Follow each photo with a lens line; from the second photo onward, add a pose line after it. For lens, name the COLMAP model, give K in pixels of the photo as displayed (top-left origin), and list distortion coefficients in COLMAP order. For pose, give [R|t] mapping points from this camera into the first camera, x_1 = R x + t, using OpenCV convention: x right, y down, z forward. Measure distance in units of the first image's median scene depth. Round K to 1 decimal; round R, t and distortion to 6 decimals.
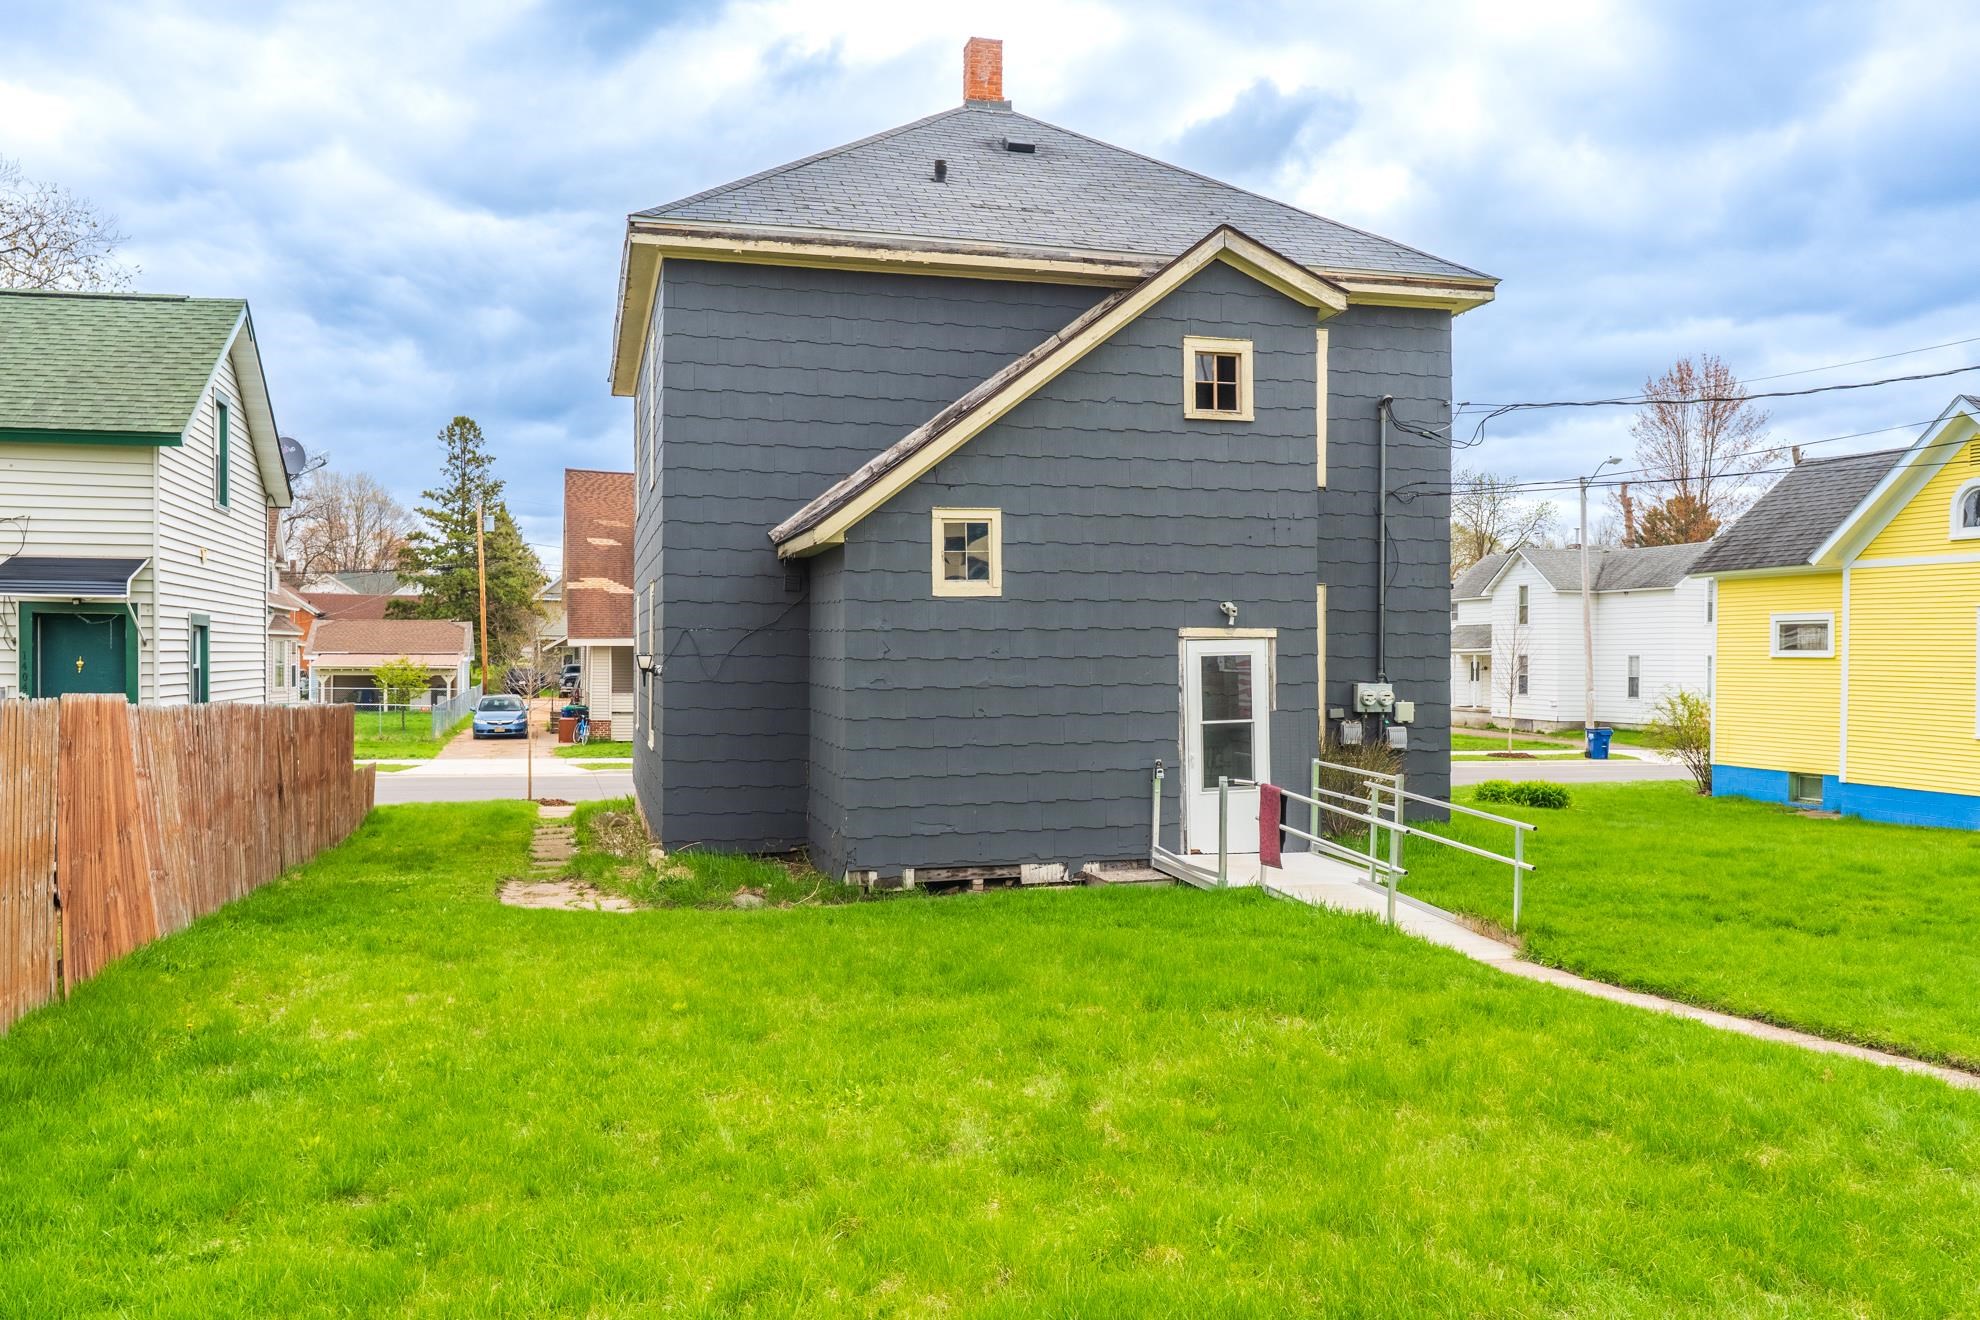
lens RADIAL K [[1537.5, 0, 990.0], [0, 1537.5, 660.0], [0, 0, 1]] dist [0.008070, 0.000046]
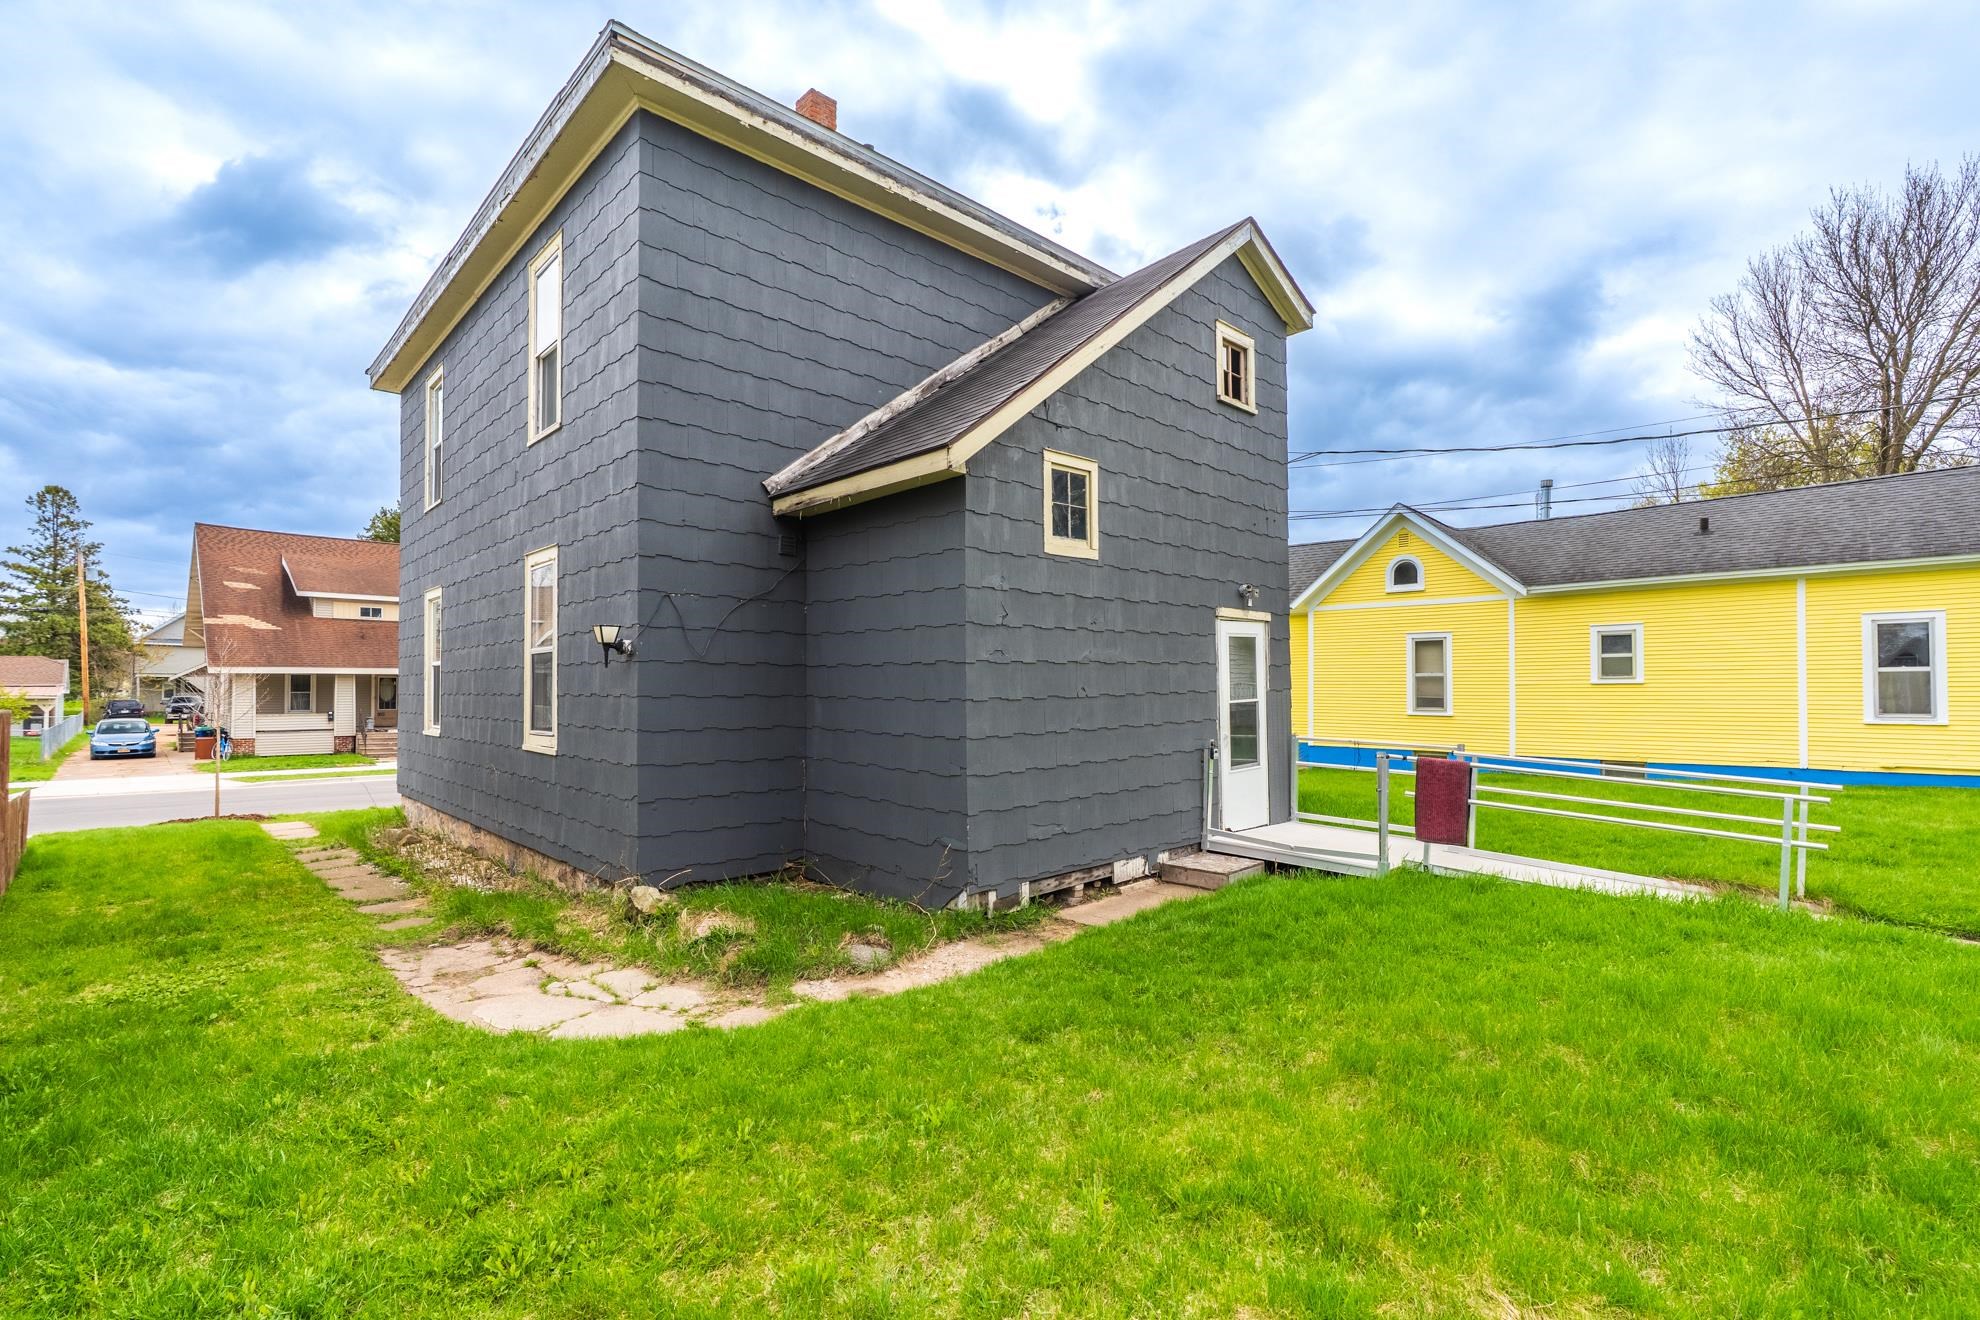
lens RADIAL K [[891.7, 0, 991.5], [0, 891.7, 670.3], [0, 0, 1]] dist [-0.004823, 0.000963]
pose [[0.880351, 0.002359, 0.474317, -0.261742], [0.009498, 0.999699, -0.022601, 0.029738], [-0.474228, 0.024402, 0.880064, 0.523206]]
